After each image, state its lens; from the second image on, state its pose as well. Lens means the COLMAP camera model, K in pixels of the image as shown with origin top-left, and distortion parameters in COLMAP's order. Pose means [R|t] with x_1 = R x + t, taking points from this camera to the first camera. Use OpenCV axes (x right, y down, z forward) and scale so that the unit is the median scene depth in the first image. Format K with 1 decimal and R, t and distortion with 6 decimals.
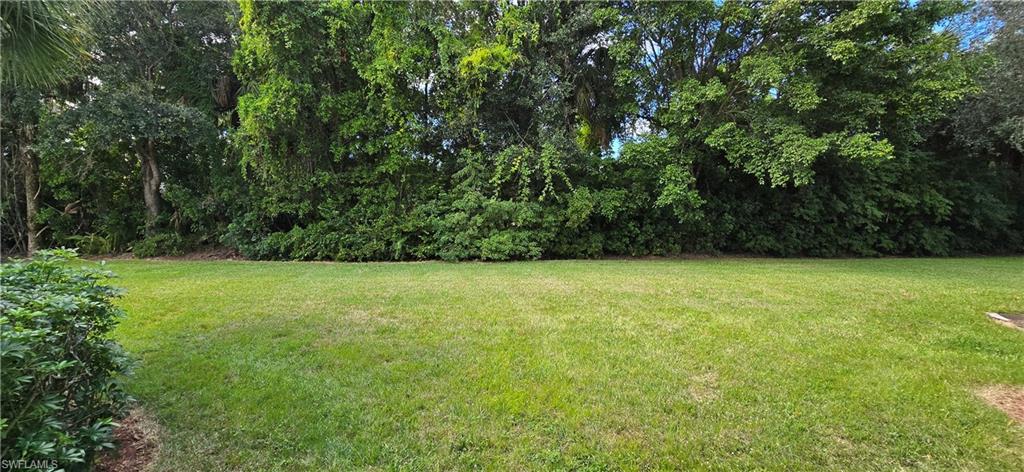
lens RADIAL K [[418.0, 0, 516.3], [0, 418.0, 230.5], [0, 0, 1]] dist [-0.019038, -0.000017]
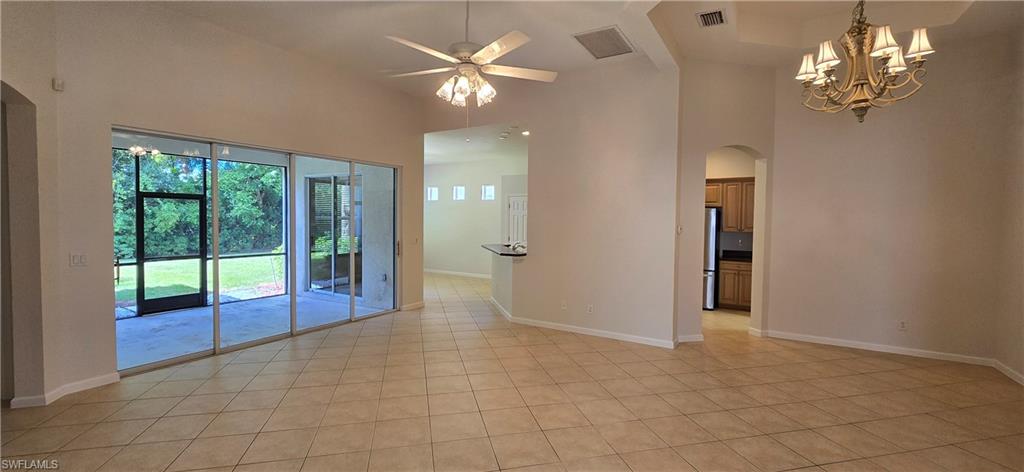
lens RADIAL K [[418.0, 0, 516.3], [0, 418.0, 230.5], [0, 0, 1]] dist [-0.019038, -0.000017]
pose [[0.609885, -0.025215, 0.792089, -0.233604], [0.040078, 0.999196, 0.000948, 0.033756], [-0.791476, 0.031167, 0.610405, -0.767908]]
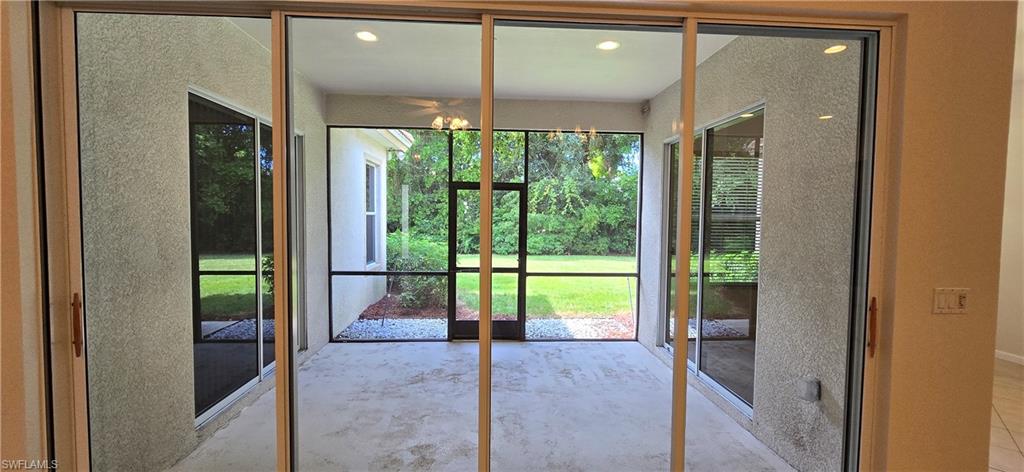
lens RADIAL K [[418.0, 0, 516.3], [0, 418.0, 230.5], [0, 0, 1]] dist [-0.019038, -0.000017]
pose [[0.998359, 0.007815, -0.056738, -0.022565], [-0.009135, 0.999693, -0.023048, 0.022905], [0.056540, 0.023528, 0.998123, -0.476981]]
